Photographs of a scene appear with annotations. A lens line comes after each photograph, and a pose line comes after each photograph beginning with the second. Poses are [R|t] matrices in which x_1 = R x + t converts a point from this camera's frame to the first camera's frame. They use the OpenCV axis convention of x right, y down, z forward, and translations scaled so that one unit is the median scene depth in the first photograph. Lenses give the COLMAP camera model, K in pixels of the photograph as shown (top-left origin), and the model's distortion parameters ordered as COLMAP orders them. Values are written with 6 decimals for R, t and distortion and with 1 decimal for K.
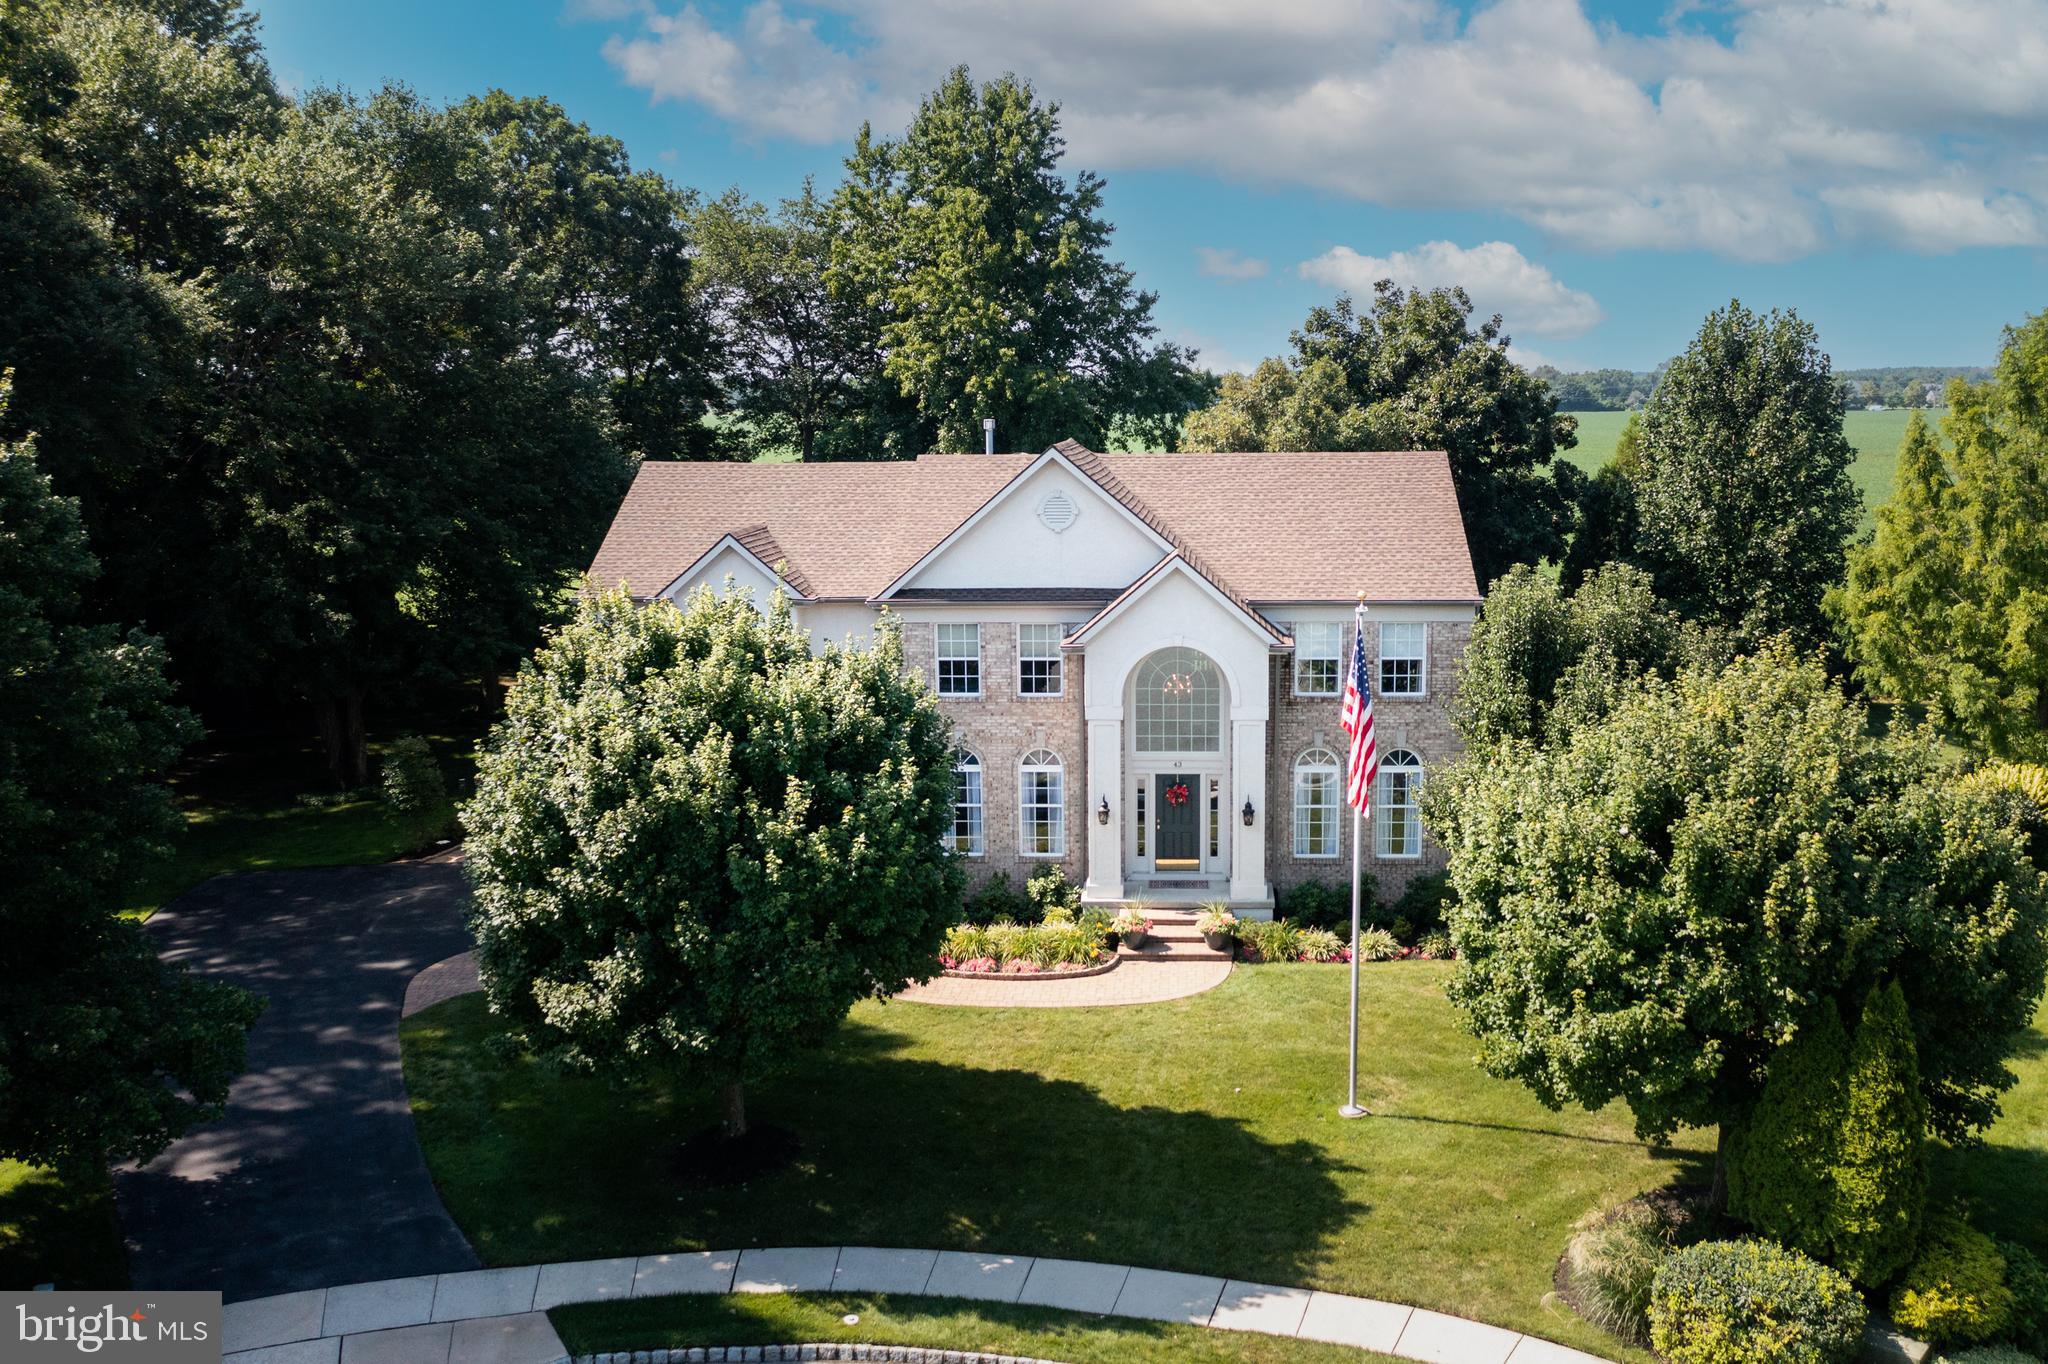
lens RADIAL K [[1772.4, 0, 1087.3], [0, 1772.4, 768.2], [0, 0, 1]] dist [-0.012867, 0.024101]
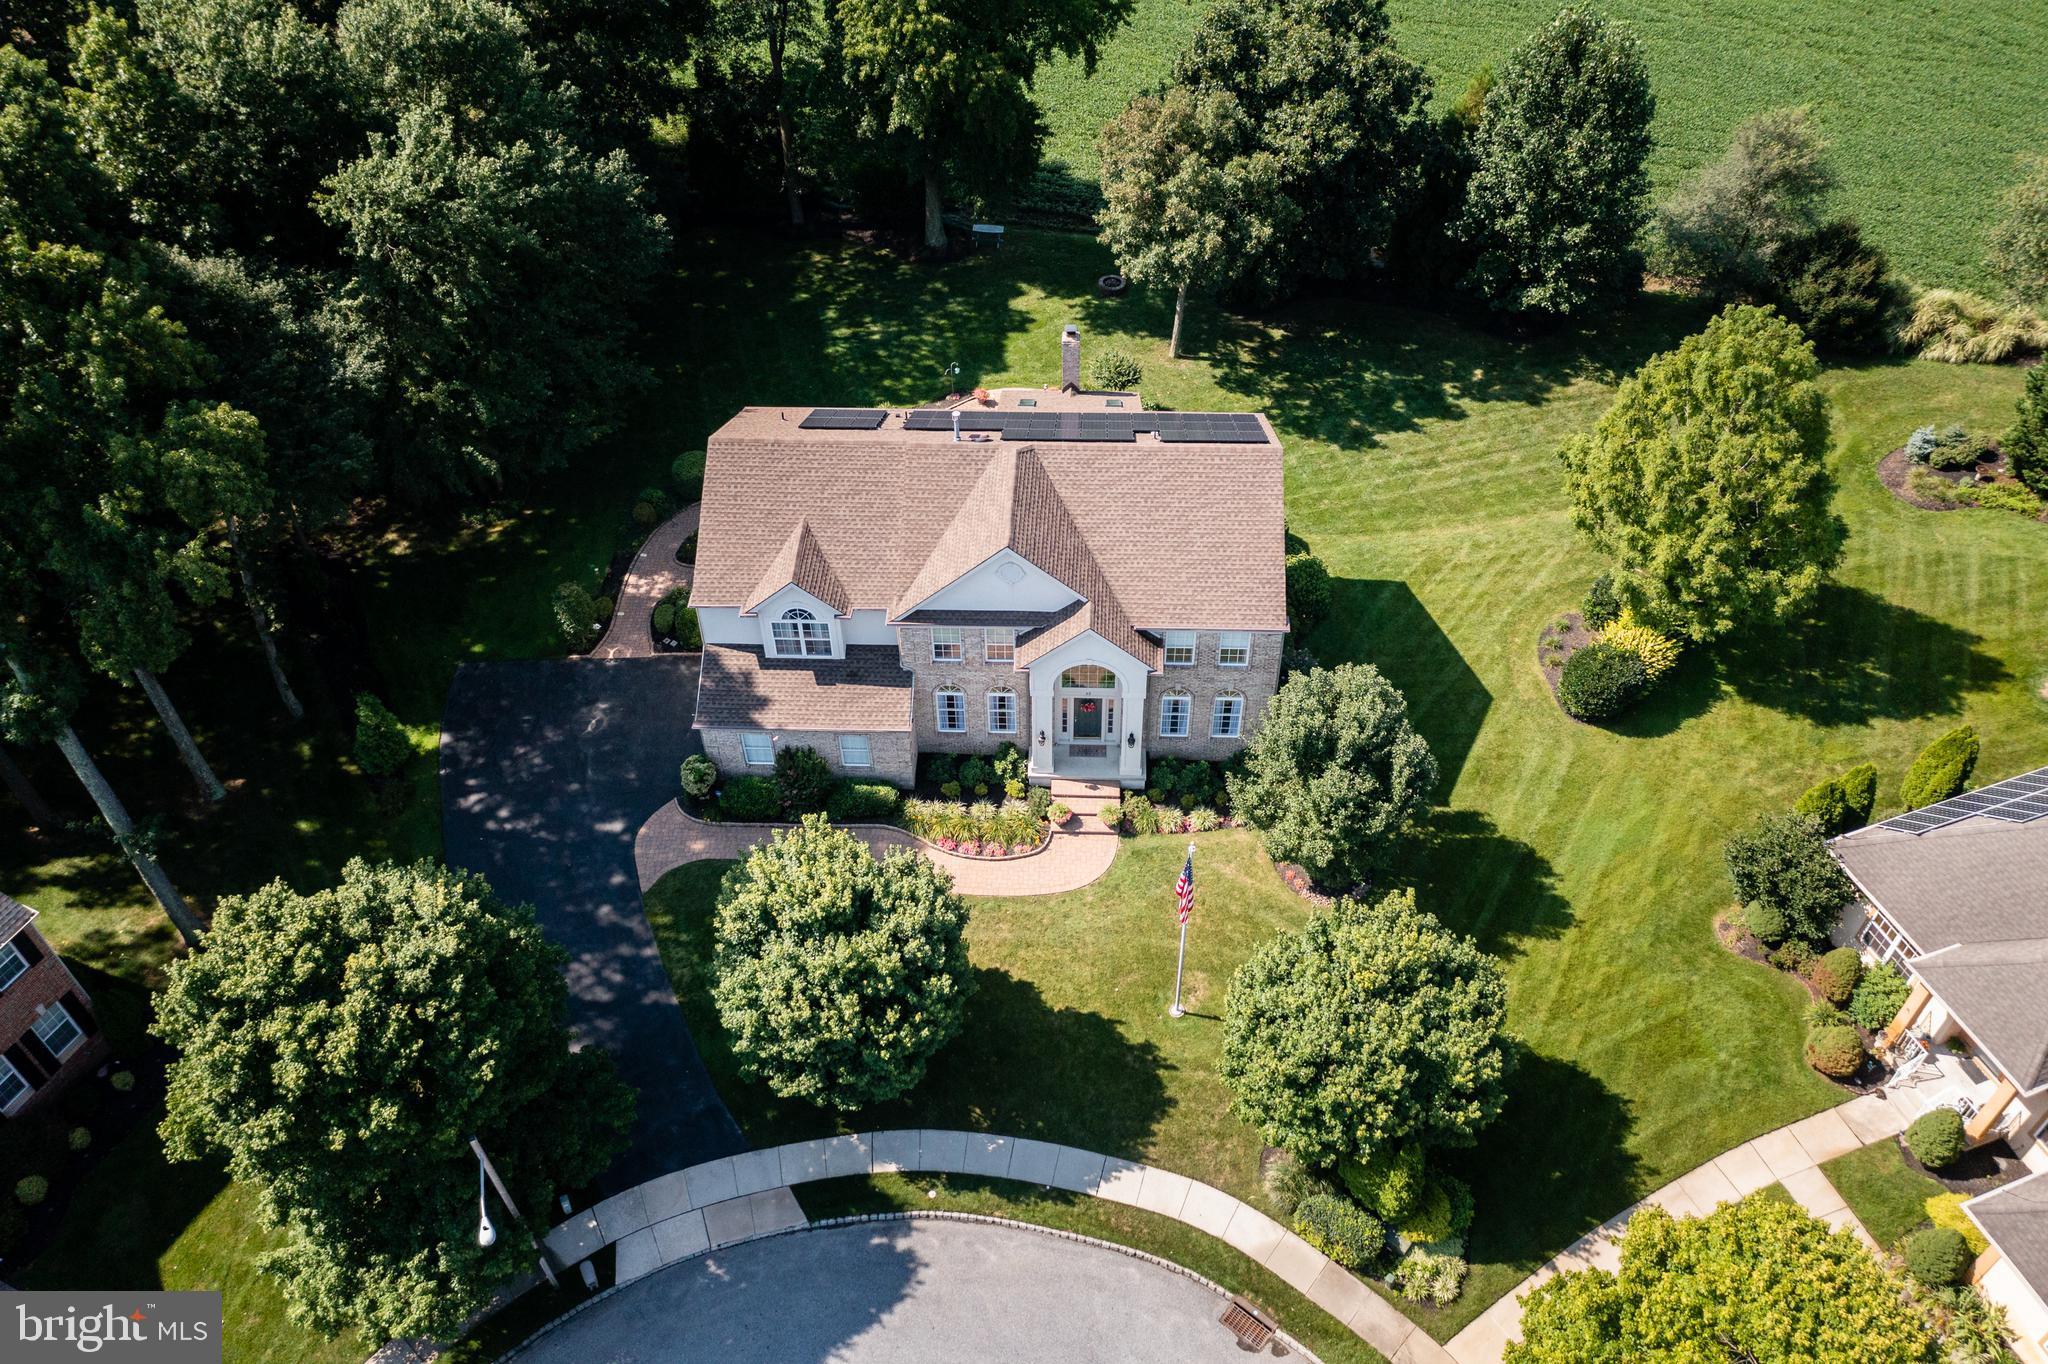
lens RADIAL K [[1599.1, 0, 1019.4], [0, 1599.1, 672.6], [0, 0, 1]] dist [-0.010903, 0.039669]
pose [[0.999894, -0.014012, 0.003894, -0.015407], [0.009483, 0.831247, 0.555822, -0.824537], [-0.011025, -0.555727, 0.831292, -0.172234]]
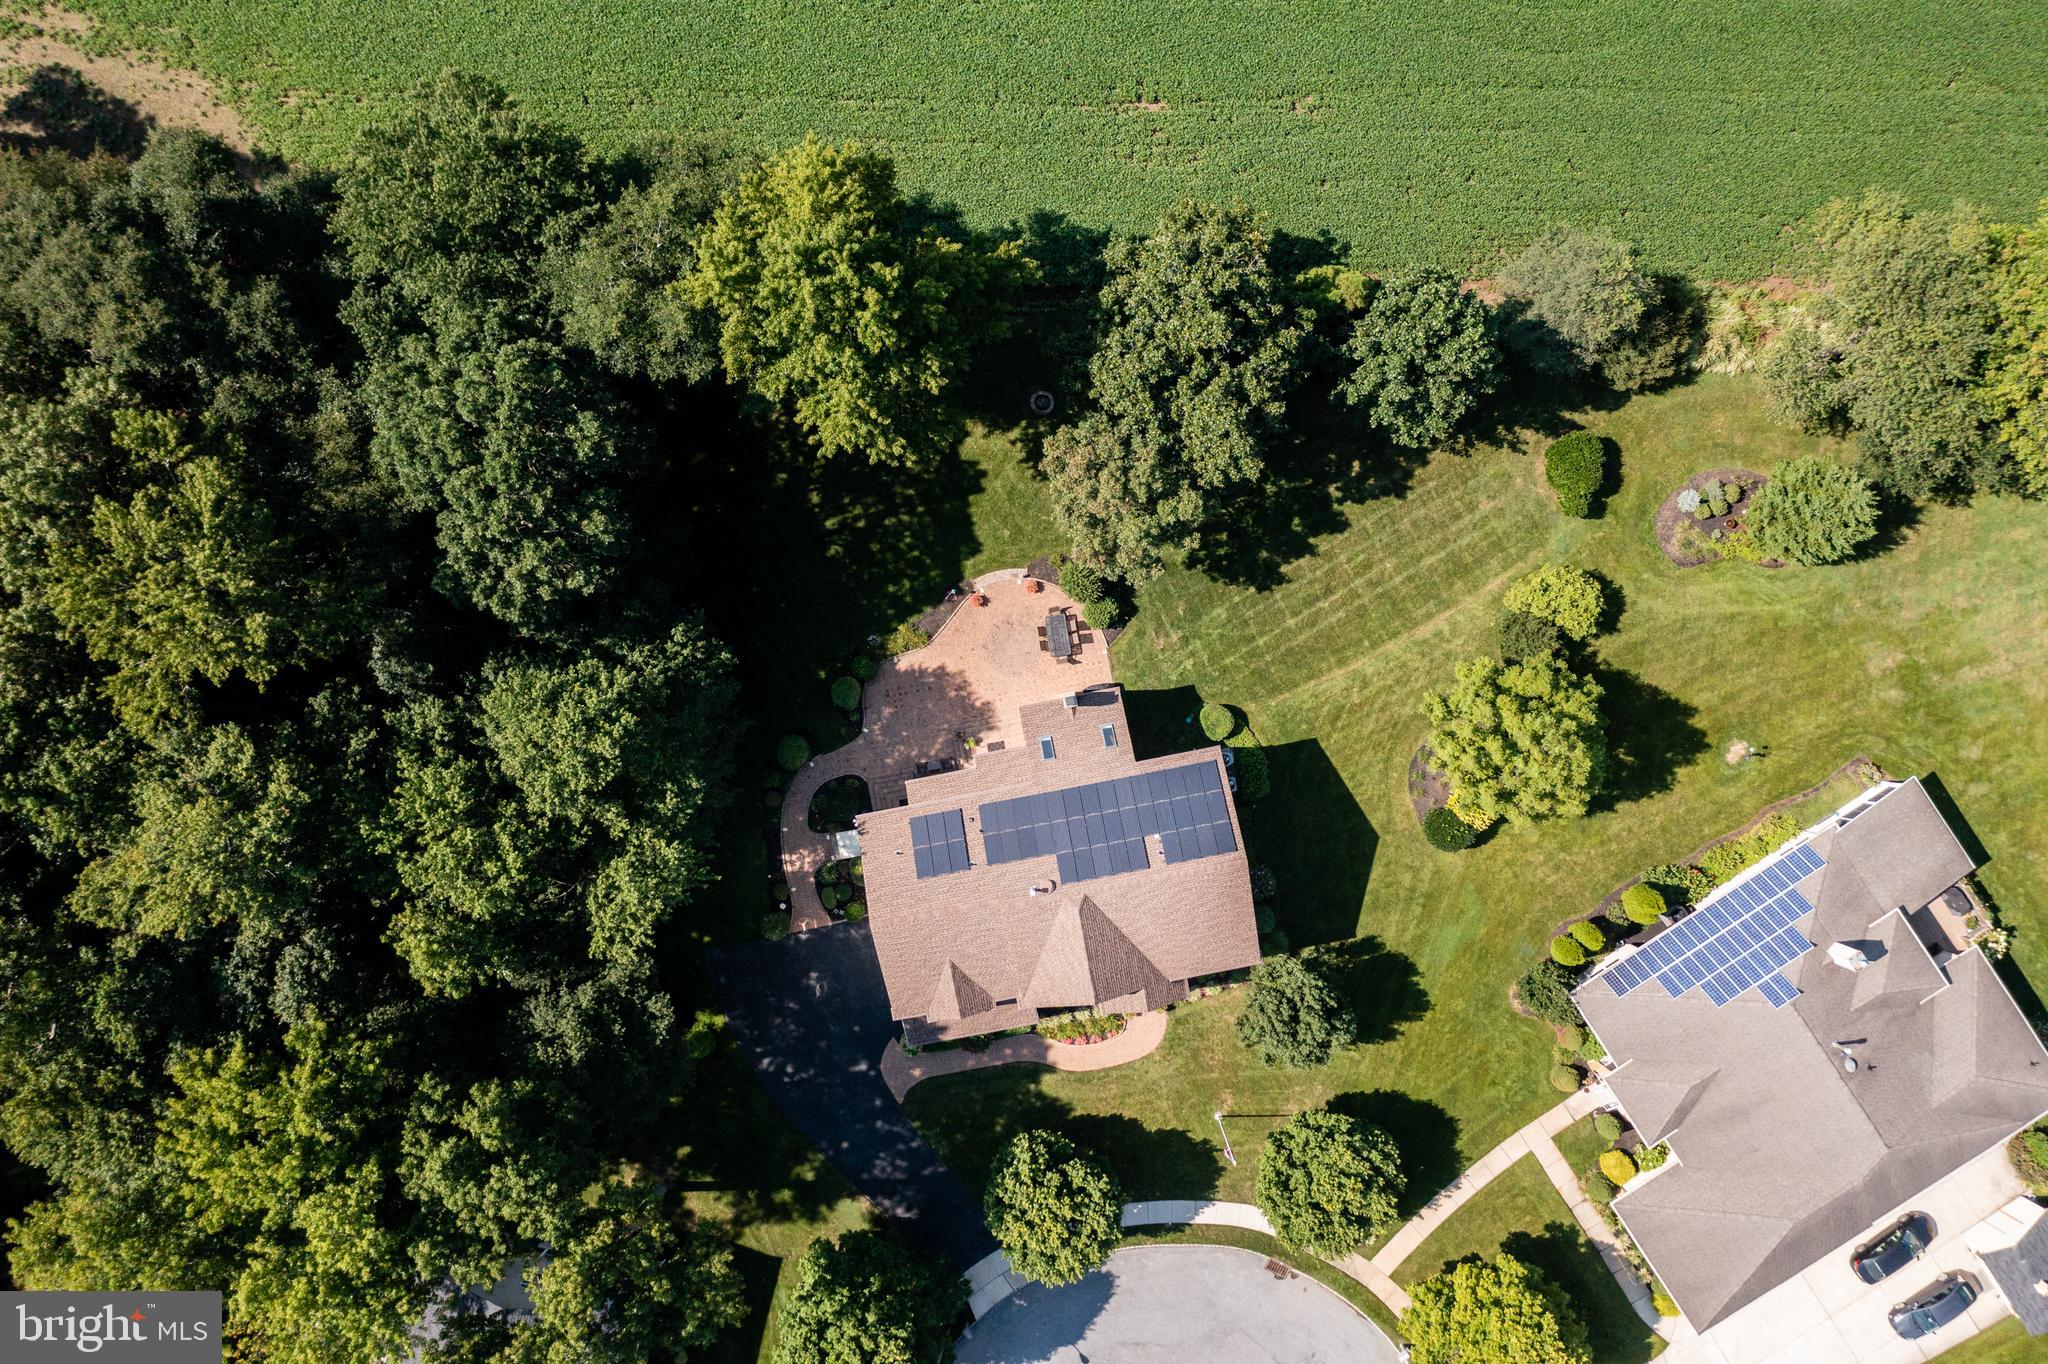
lens RADIAL K [[1599.1, 0, 1018.7], [0, 1599.1, 675.0], [0, 0, 1]] dist [-0.010903, 0.039669]
pose [[0.969283, -0.245881, -0.005687, 0.003622], [0.056446, 0.199890, 0.978191, -2.361401], [-0.239382, -0.948465, 0.207629, 0.980979]]
